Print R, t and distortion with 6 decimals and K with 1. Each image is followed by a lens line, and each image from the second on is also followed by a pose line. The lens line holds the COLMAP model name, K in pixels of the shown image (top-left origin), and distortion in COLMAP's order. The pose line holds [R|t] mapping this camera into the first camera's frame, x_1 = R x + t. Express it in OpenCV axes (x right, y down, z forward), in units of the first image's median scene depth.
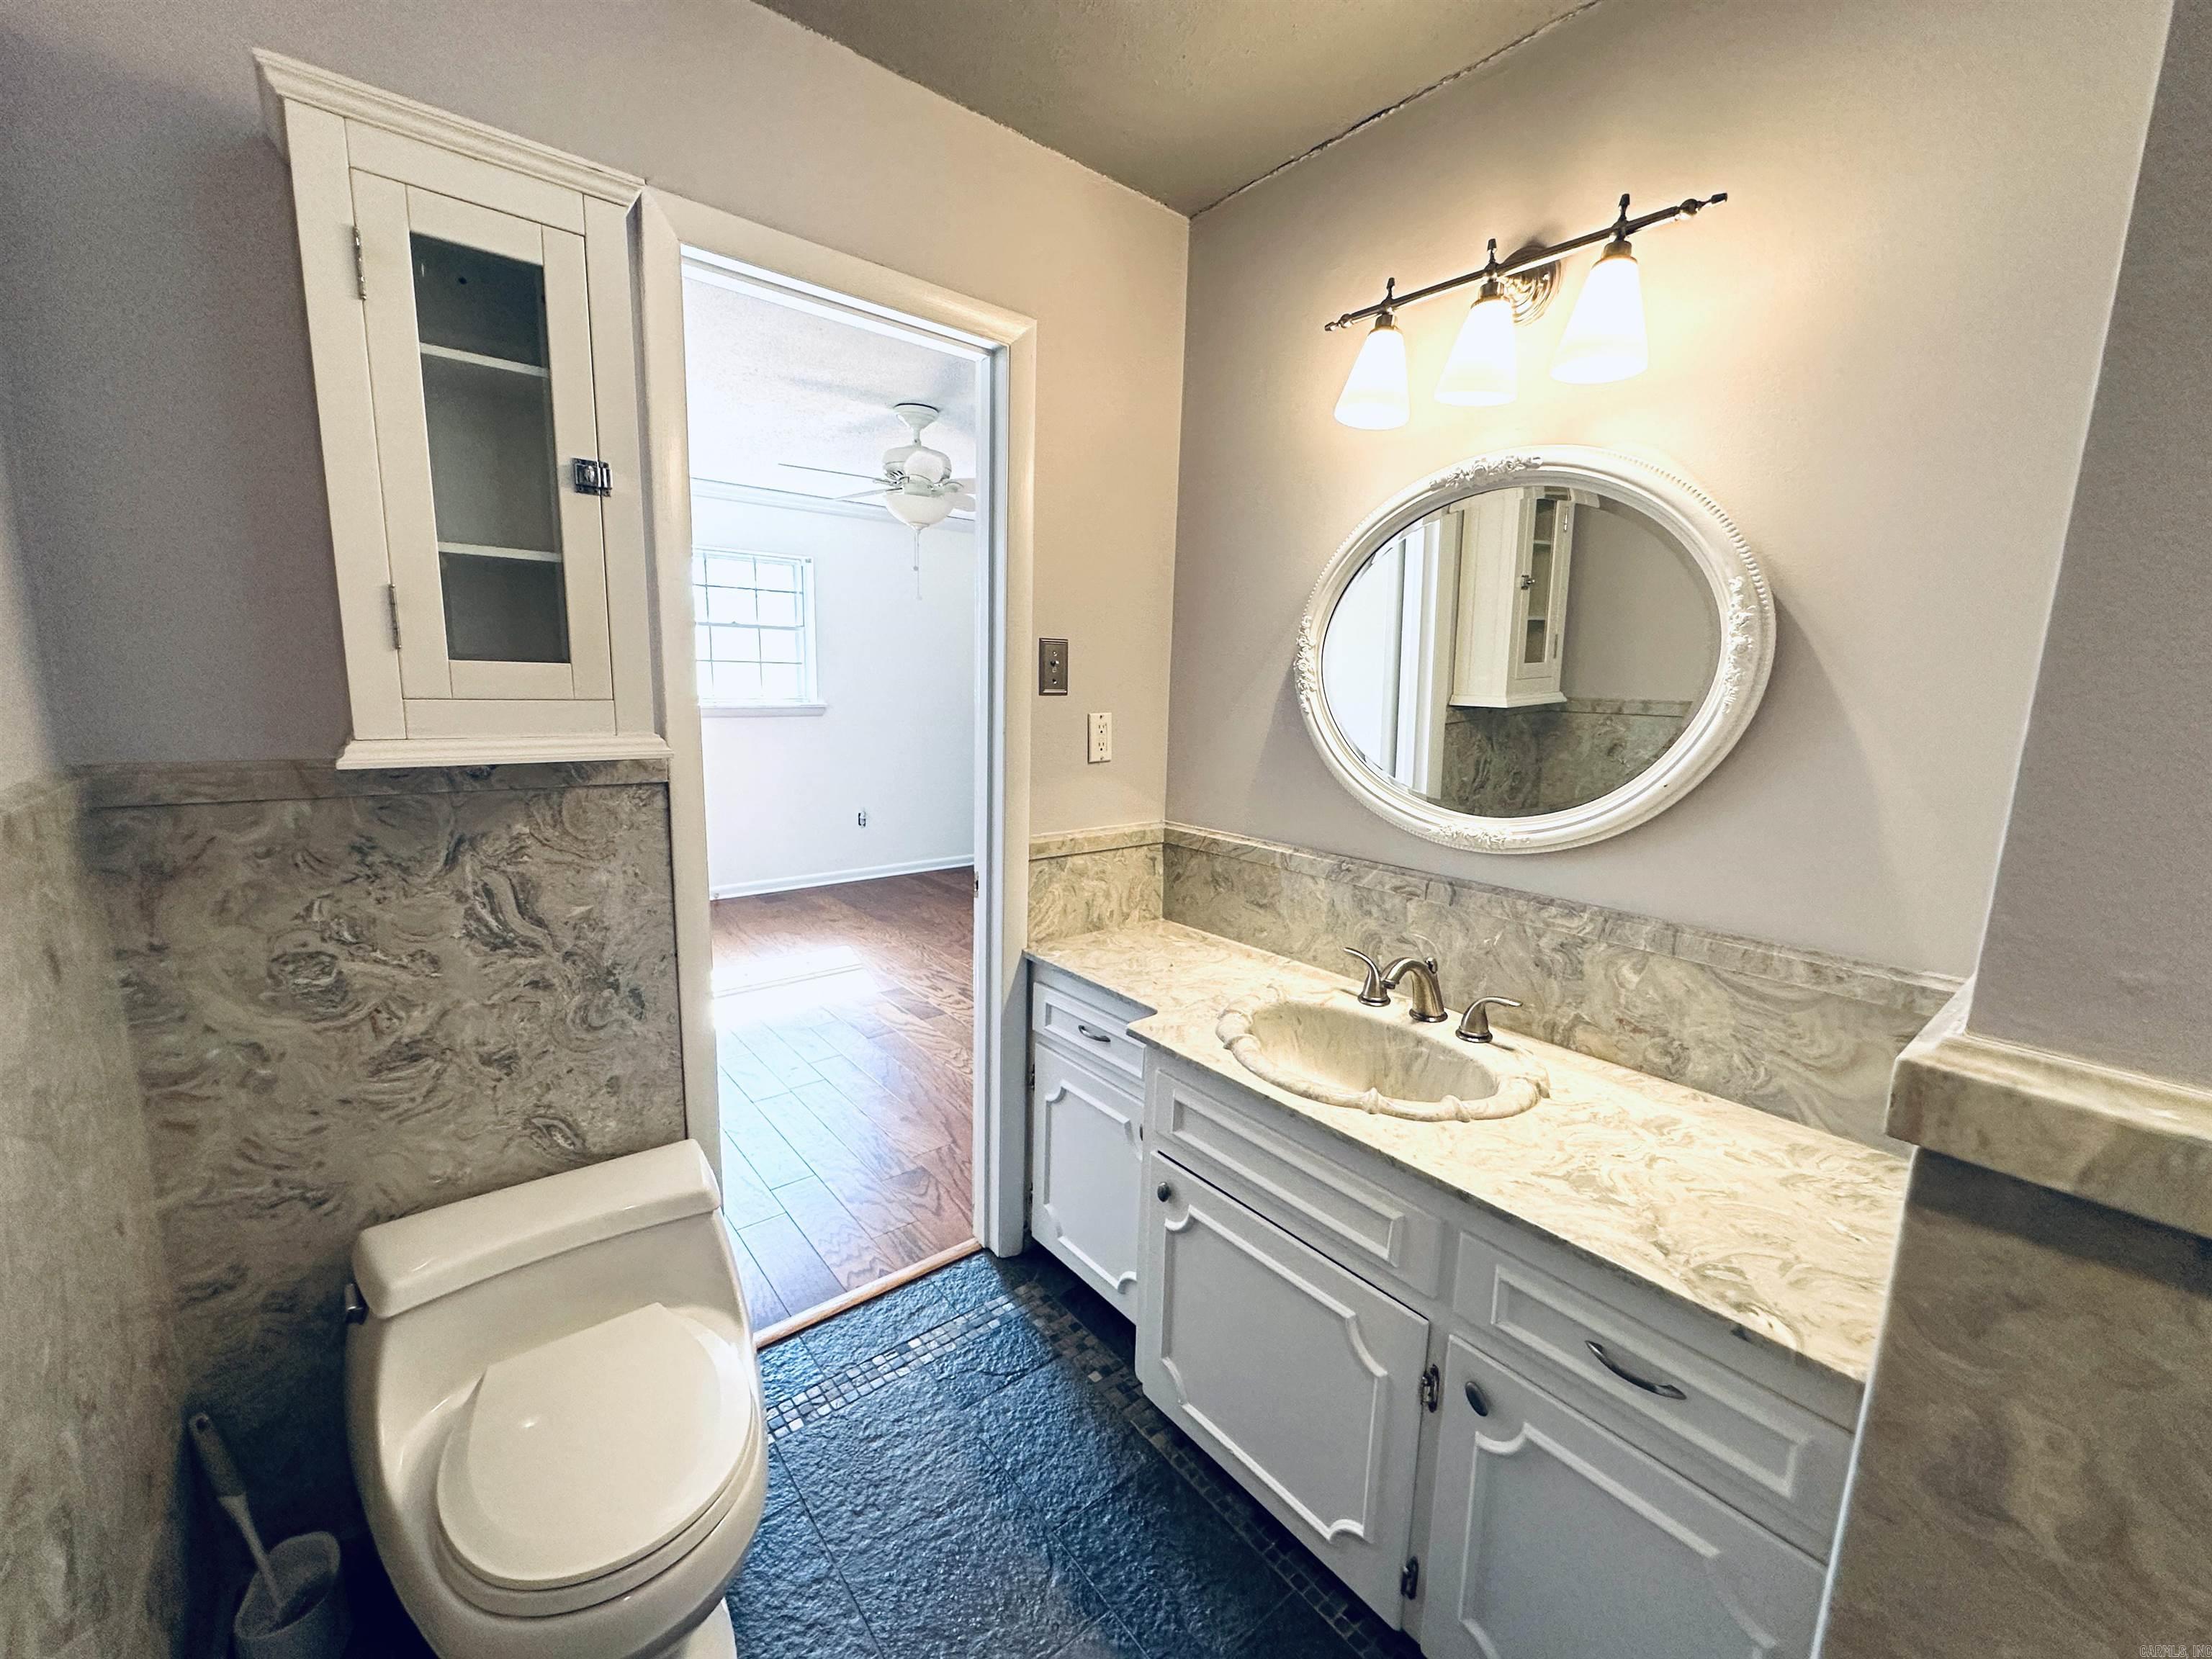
lens RADIAL K [[880.6, 0, 1107.7], [0, 880.6, 823.7], [0, 0, 1]] dist [-0.003858, 0.000986]
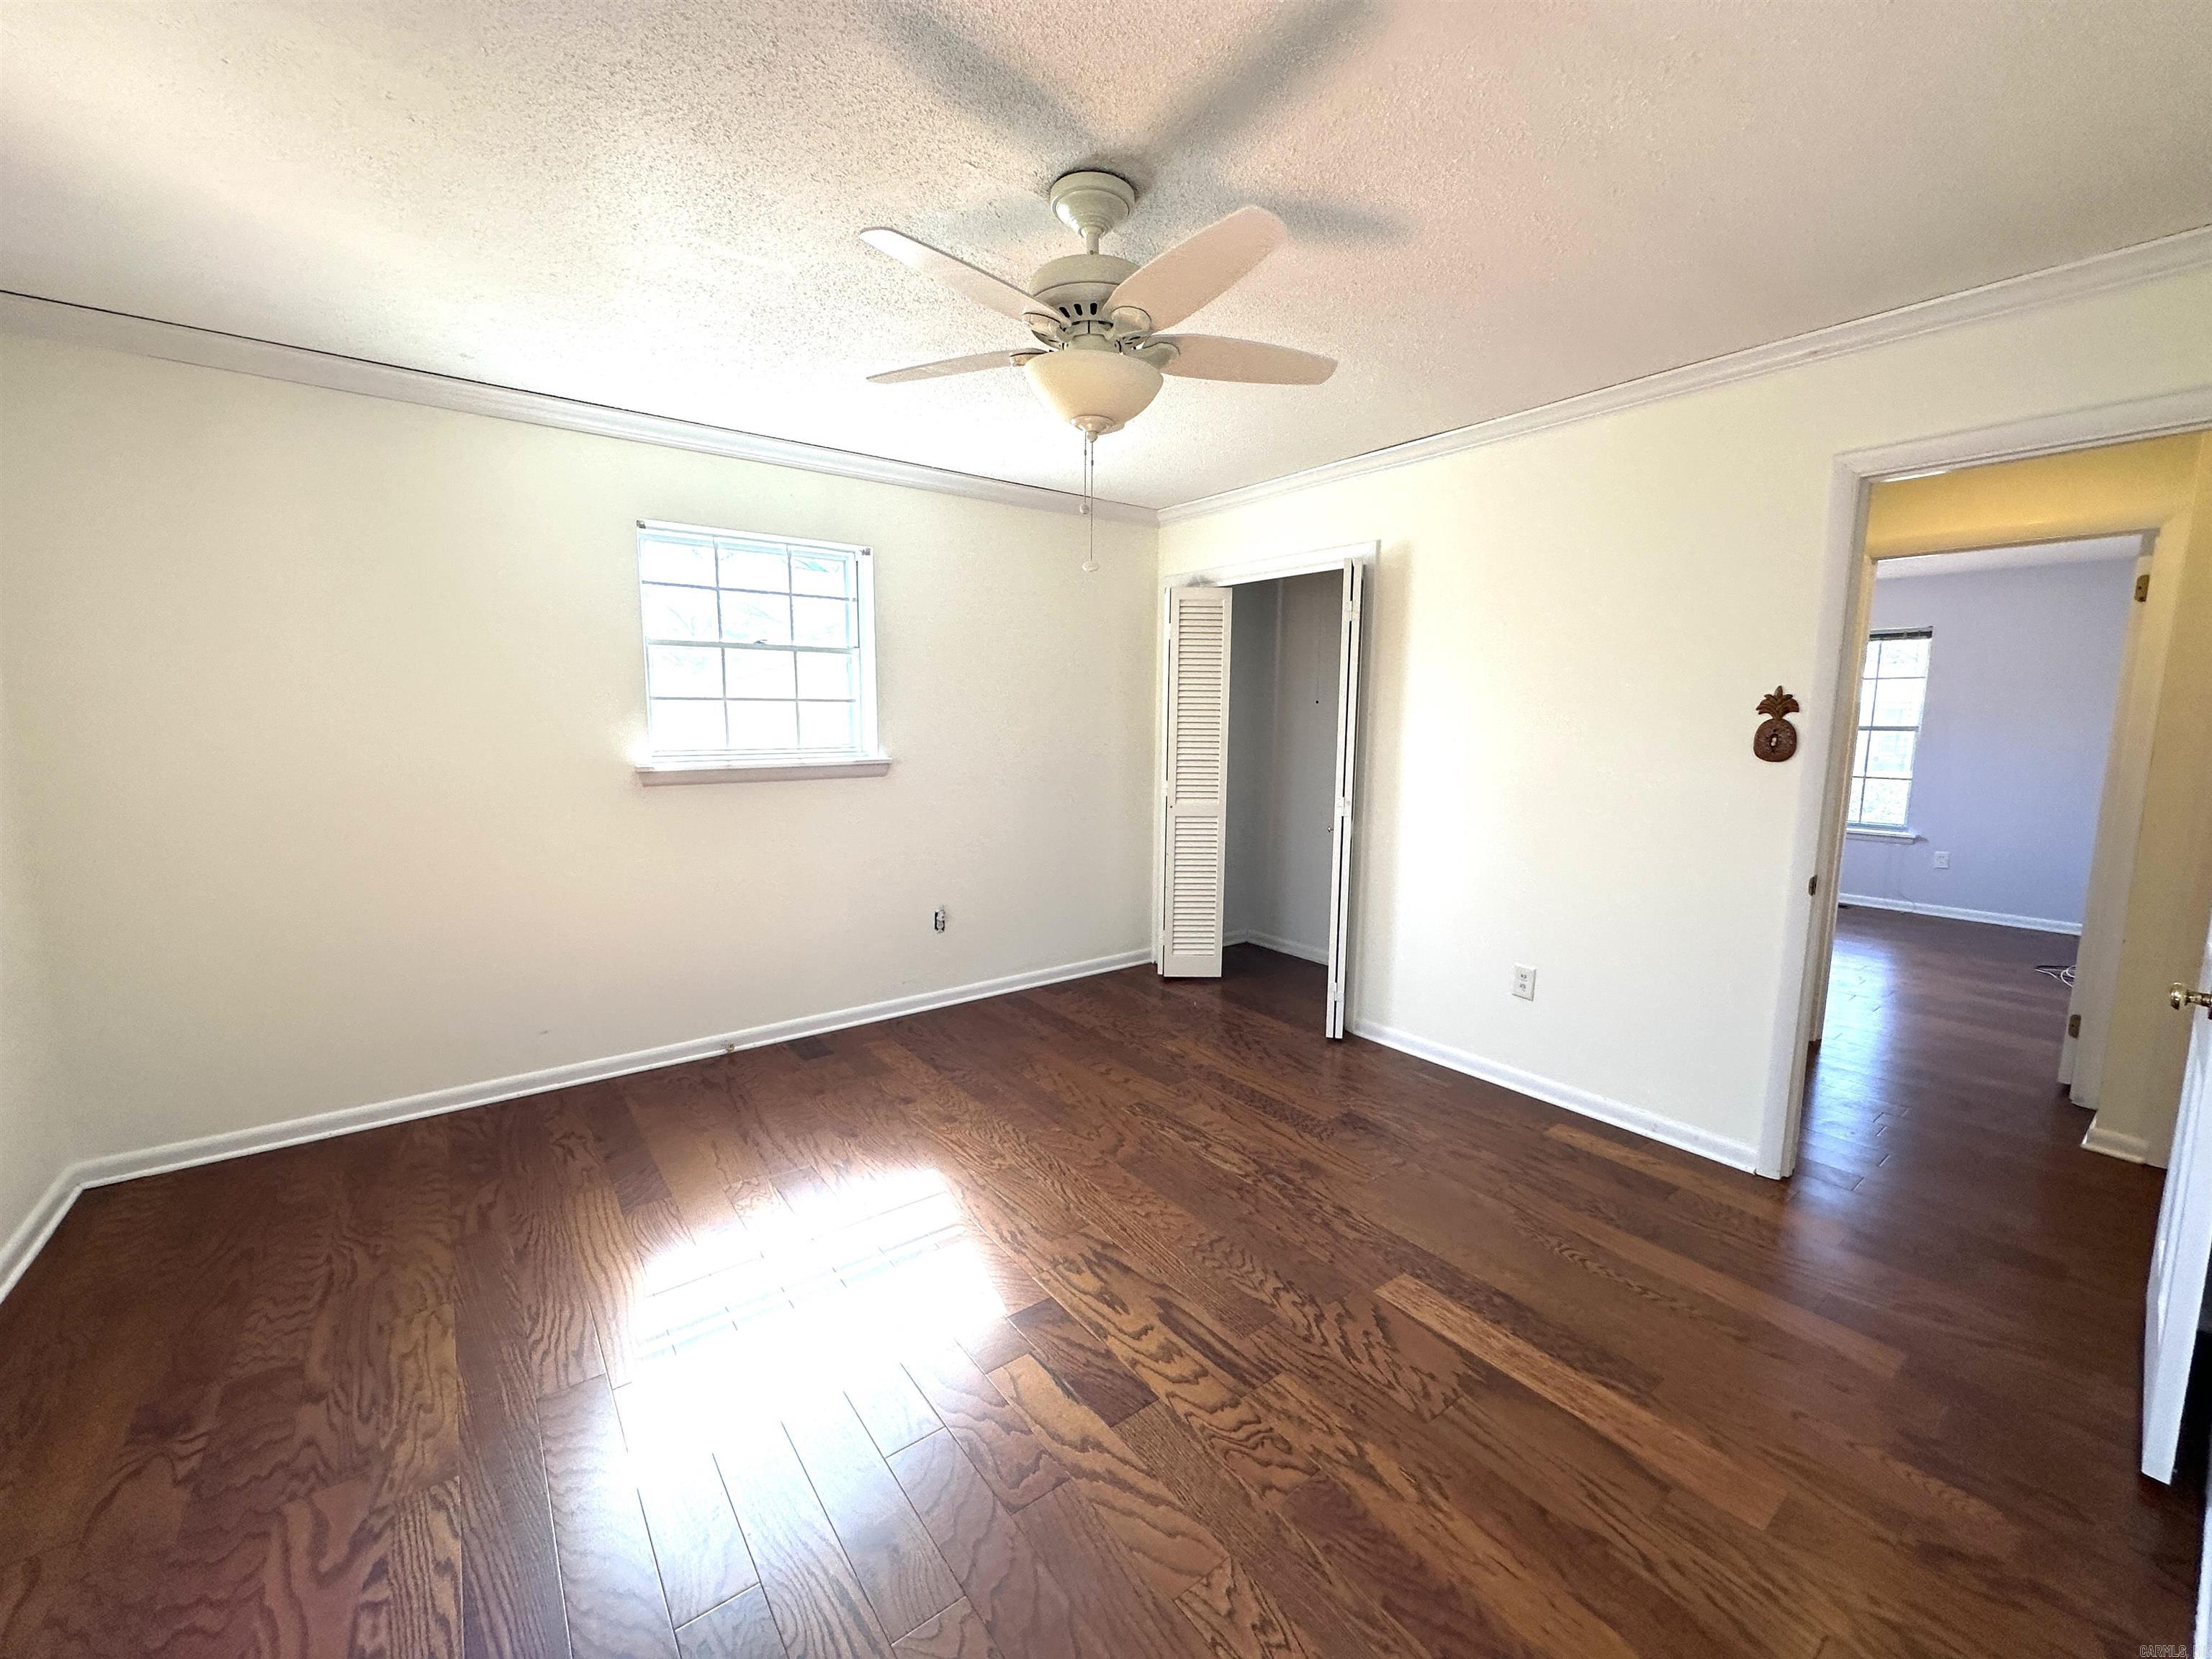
lens RADIAL K [[880.6, 0, 1103.8], [0, 880.6, 828.2], [0, 0, 1]] dist [-0.003858, 0.000986]
pose [[0.998785, -0.009982, -0.048265, -0.134683], [0.008252, 0.999321, -0.035903, -0.061612], [0.048590, 0.035461, 0.998189, 0.360318]]
